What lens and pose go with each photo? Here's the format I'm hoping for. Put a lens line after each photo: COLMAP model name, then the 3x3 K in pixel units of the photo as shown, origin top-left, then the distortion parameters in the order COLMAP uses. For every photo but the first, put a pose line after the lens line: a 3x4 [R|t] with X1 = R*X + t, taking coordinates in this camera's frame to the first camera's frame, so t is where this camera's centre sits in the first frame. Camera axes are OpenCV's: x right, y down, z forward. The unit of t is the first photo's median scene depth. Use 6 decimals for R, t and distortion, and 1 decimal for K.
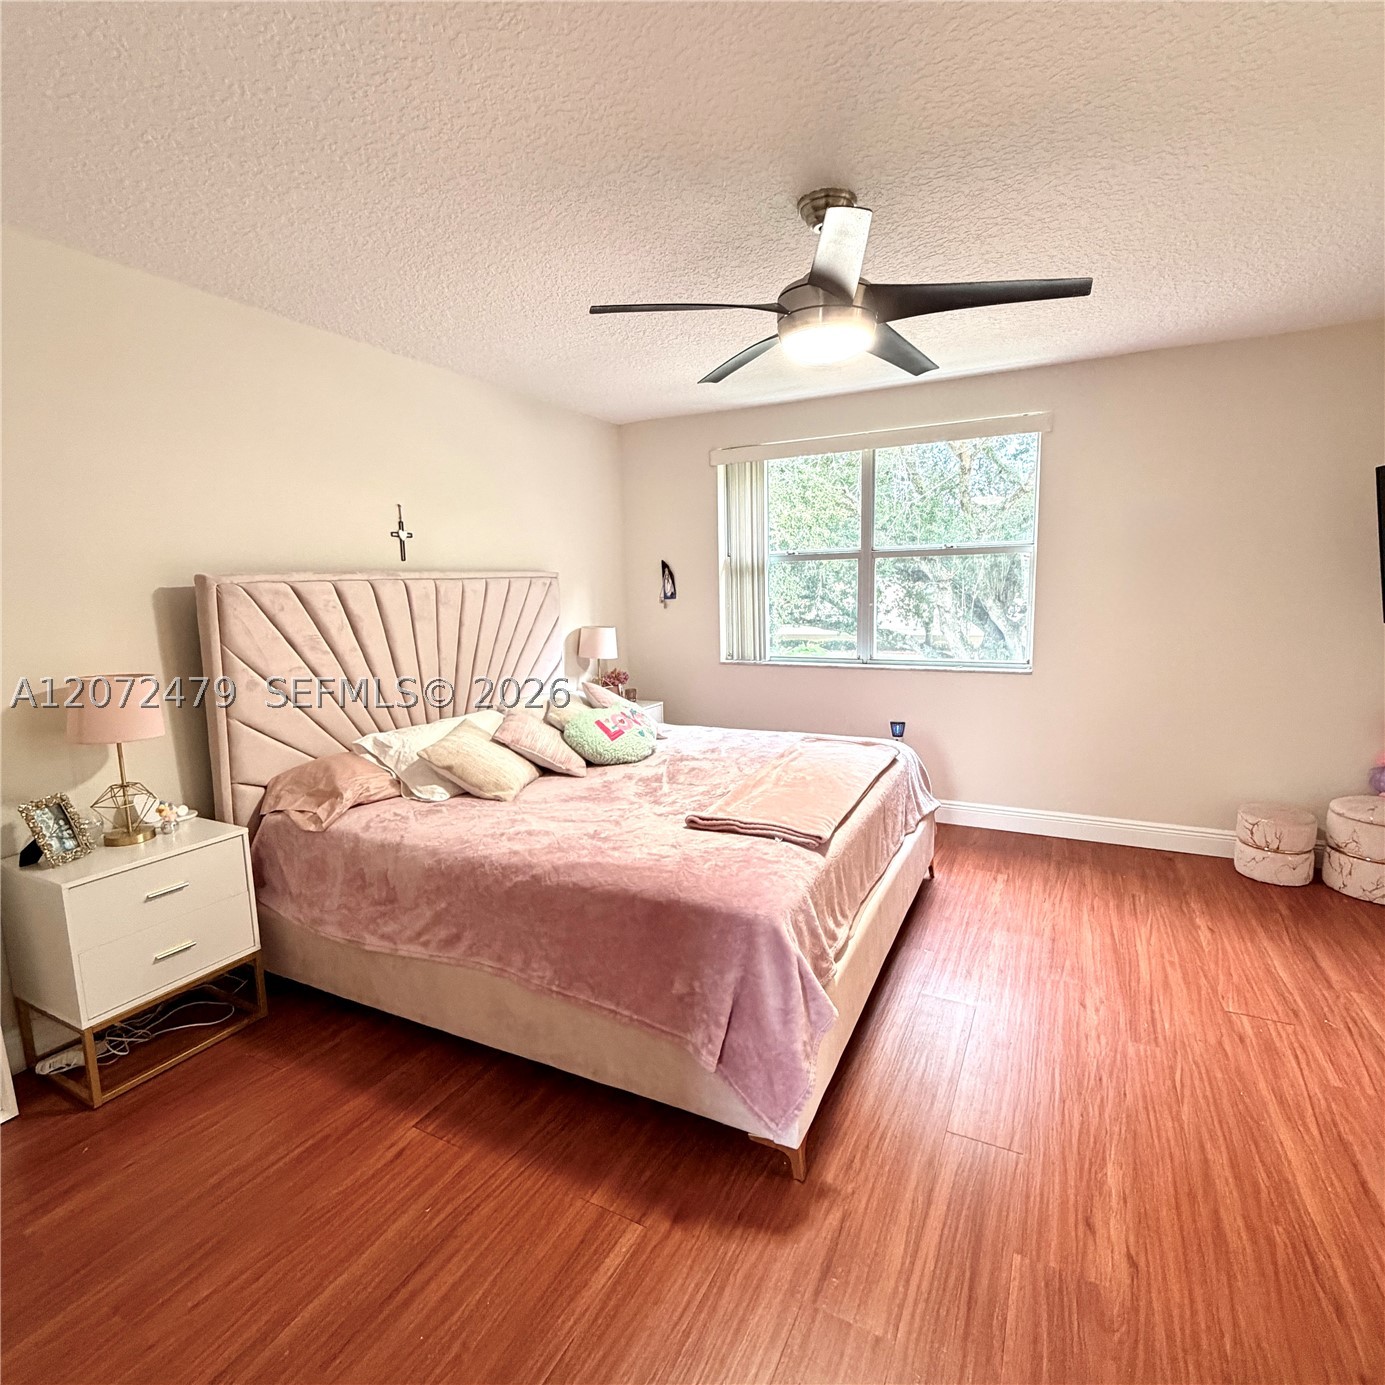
lens RADIAL K [[737.9, 0, 692.5], [0, 737.9, 692.5], [0, 0, 1]] dist [-0.000071, 0.000116]
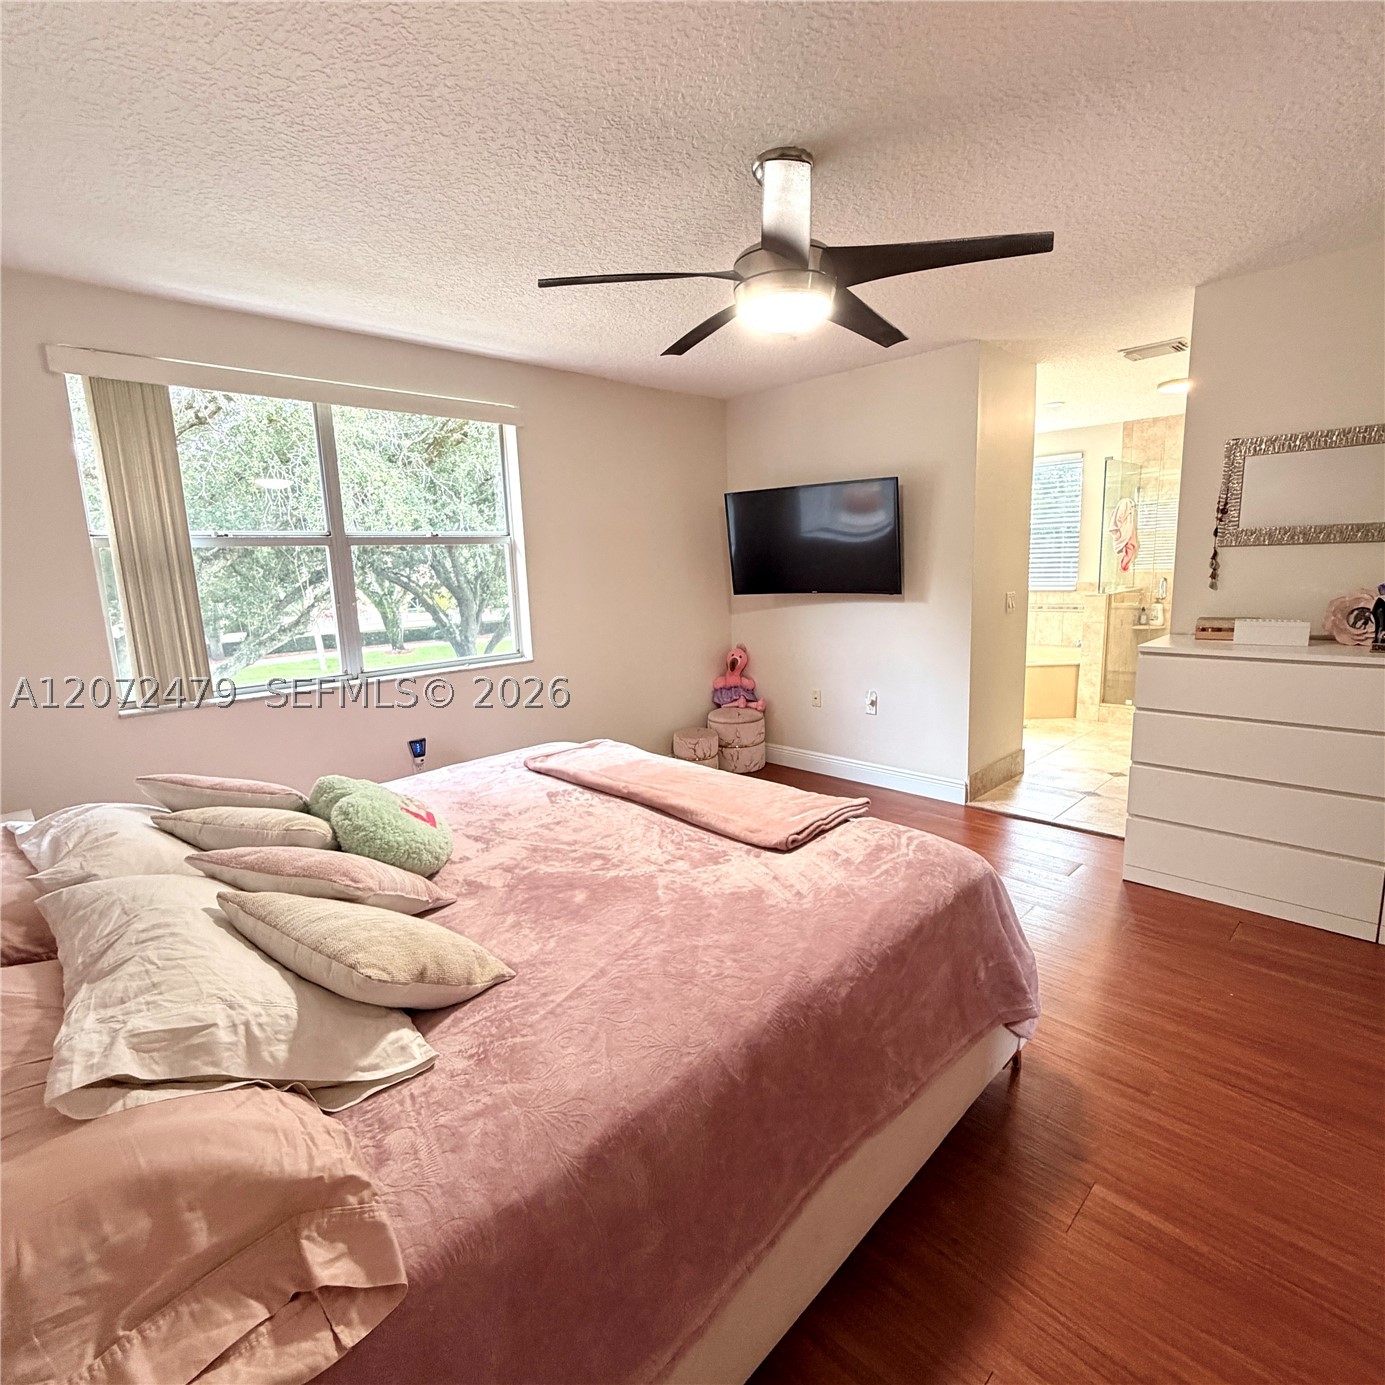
lens RADIAL K [[741.4, 0, 692.5], [0, 741.4, 692.5], [0, 0, 1]] dist [-0.003375, -0.001388]
pose [[0.316206, -0.157052, 0.935601, -0.459167], [0.169949, 0.979626, 0.107004, -0.057135], [-0.933344, 0.125169, 0.336455, 0.465200]]
